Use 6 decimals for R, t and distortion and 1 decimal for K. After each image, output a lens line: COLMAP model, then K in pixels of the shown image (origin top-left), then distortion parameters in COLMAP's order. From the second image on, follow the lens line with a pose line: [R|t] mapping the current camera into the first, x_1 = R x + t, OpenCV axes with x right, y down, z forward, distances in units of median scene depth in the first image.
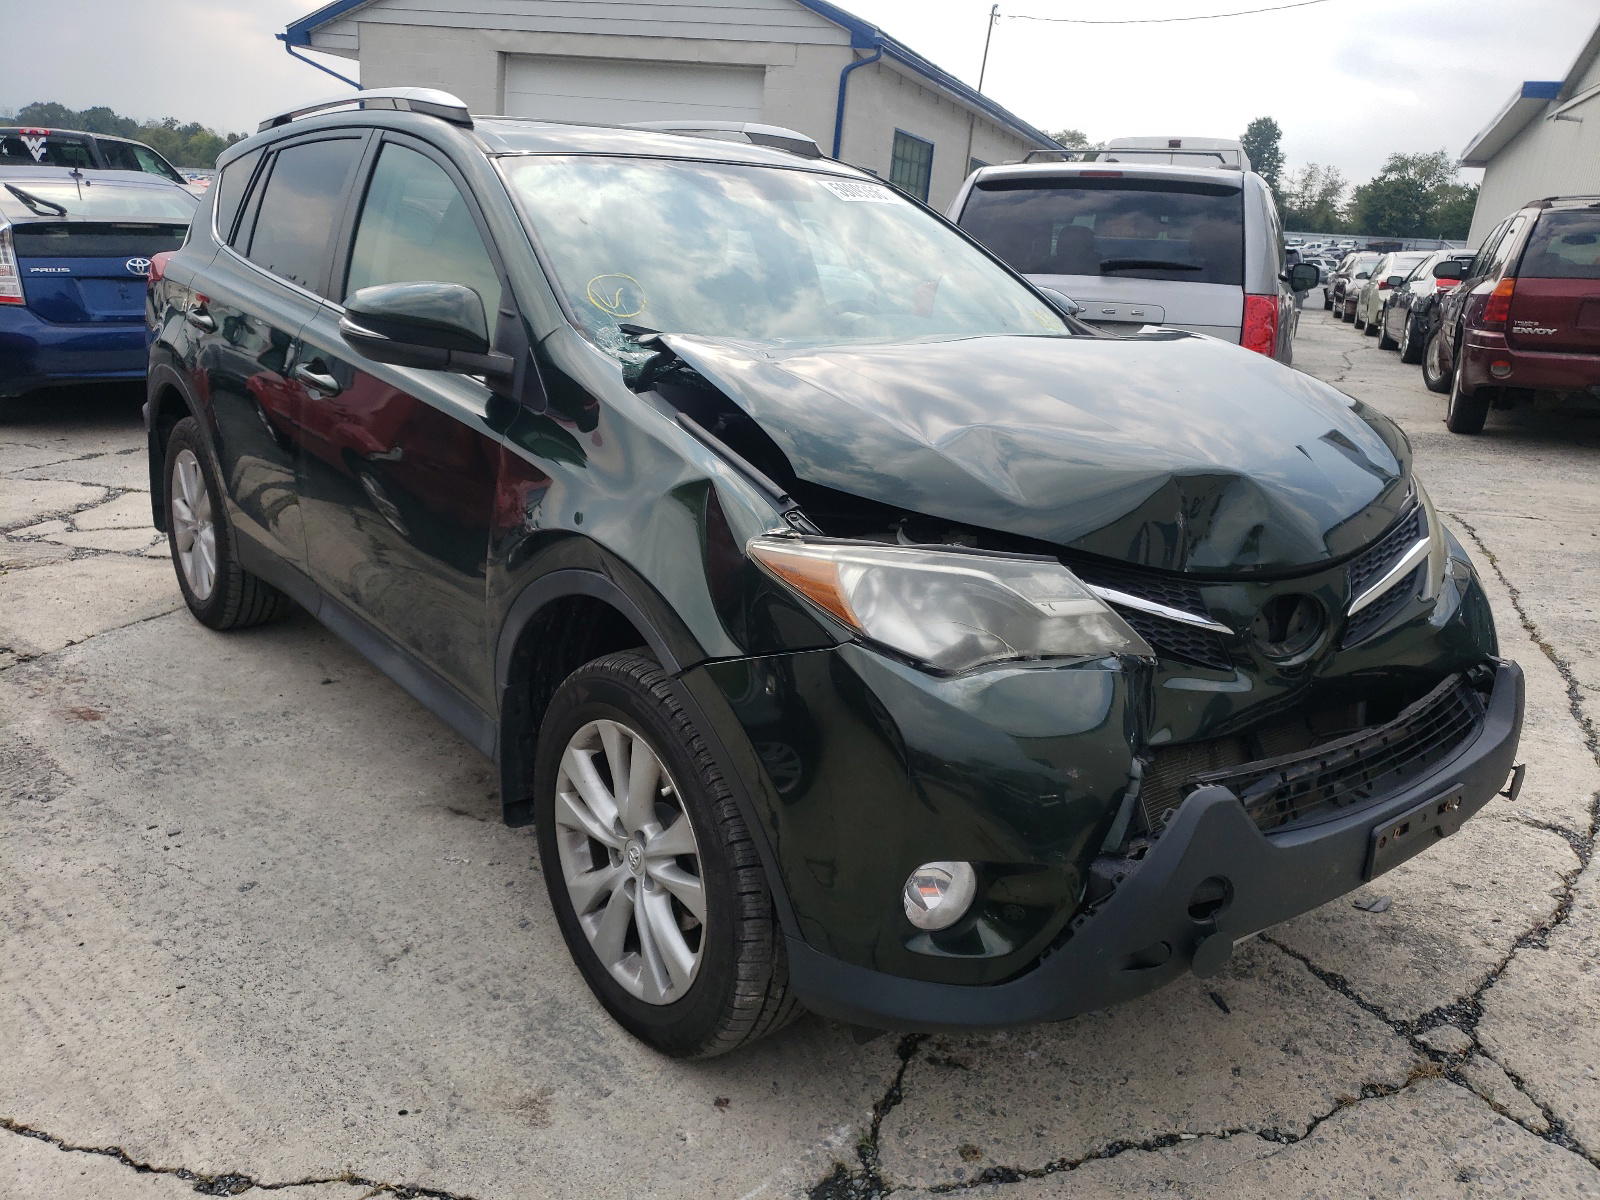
lens RADIAL K [[1219.6, 0, 789.6], [0, 1219.6, 639.3], [0, 0, 1]] dist [0.006790, 0.021459]
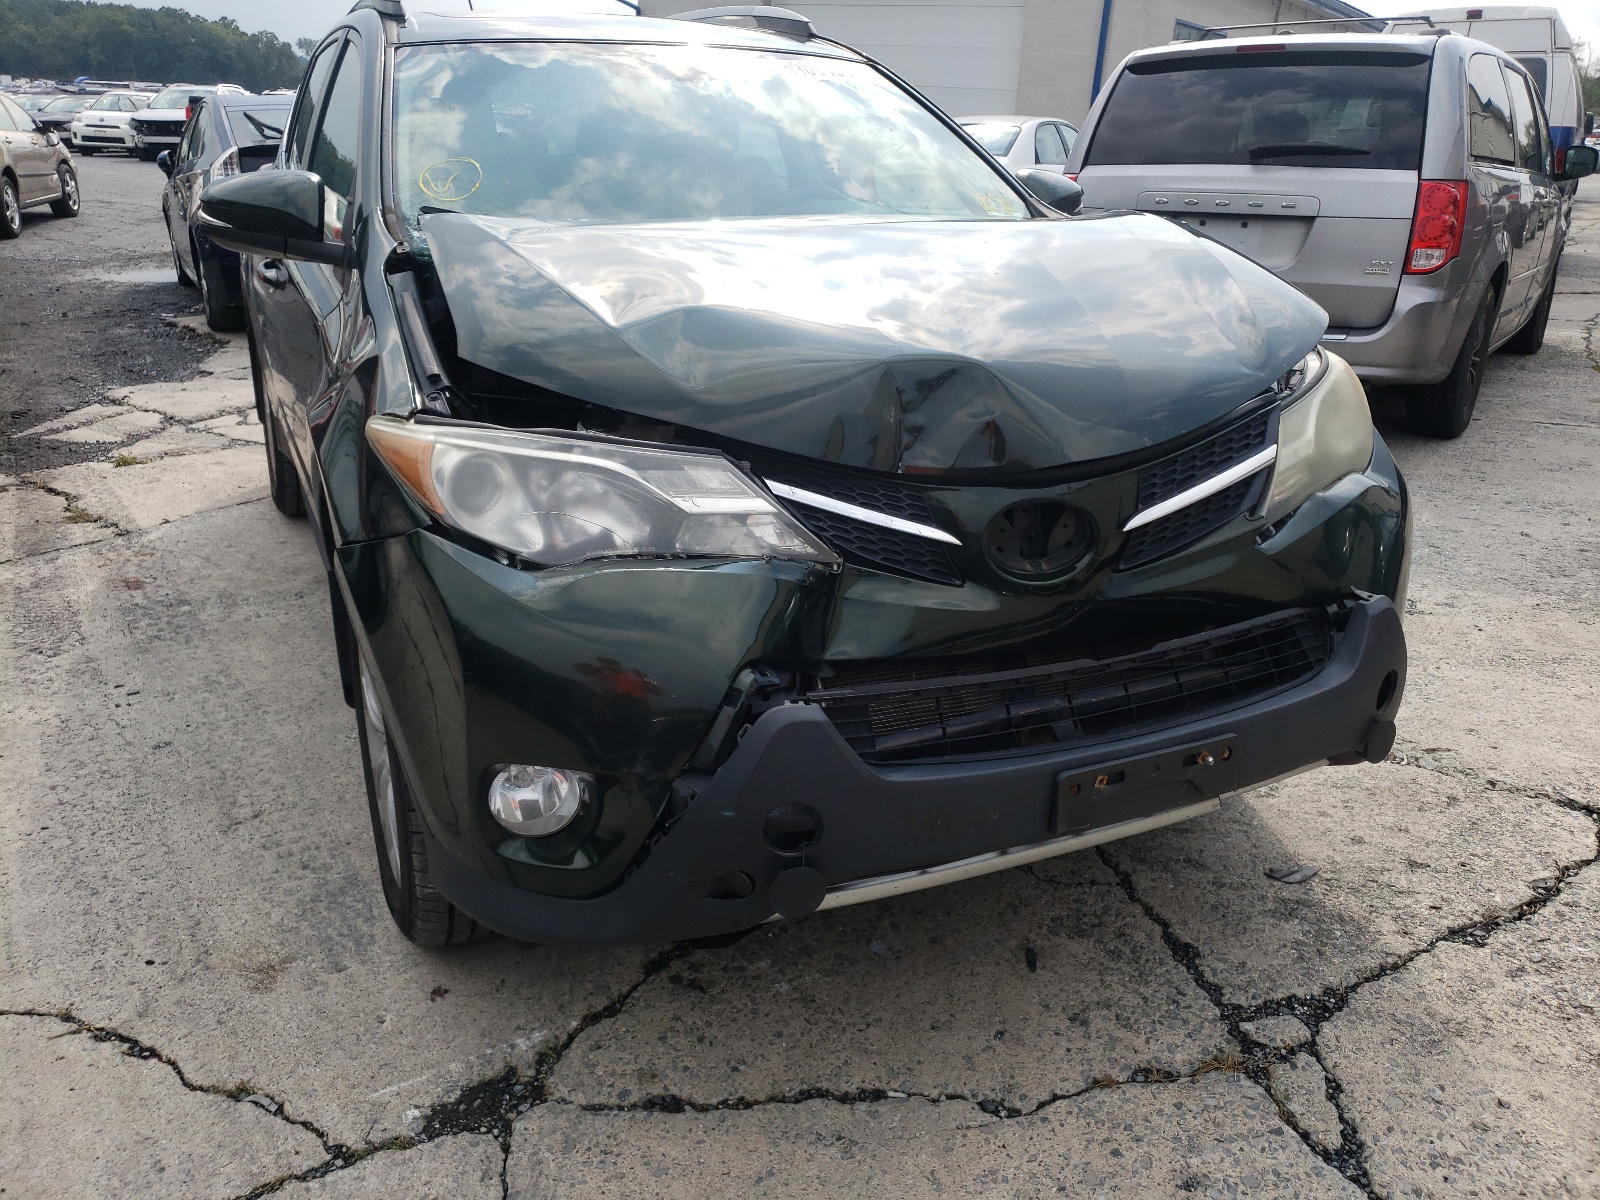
lens RADIAL K [[1219.6, 0, 802.1], [0, 1219.6, 599.9], [0, 0, 1]] dist [0.006790, 0.021459]
pose [[0.970978, 0.054670, -0.232835, 0.428433], [-0.046715, 0.998125, 0.039547, 0.005651], [0.234560, -0.027523, 0.971712, 0.103774]]
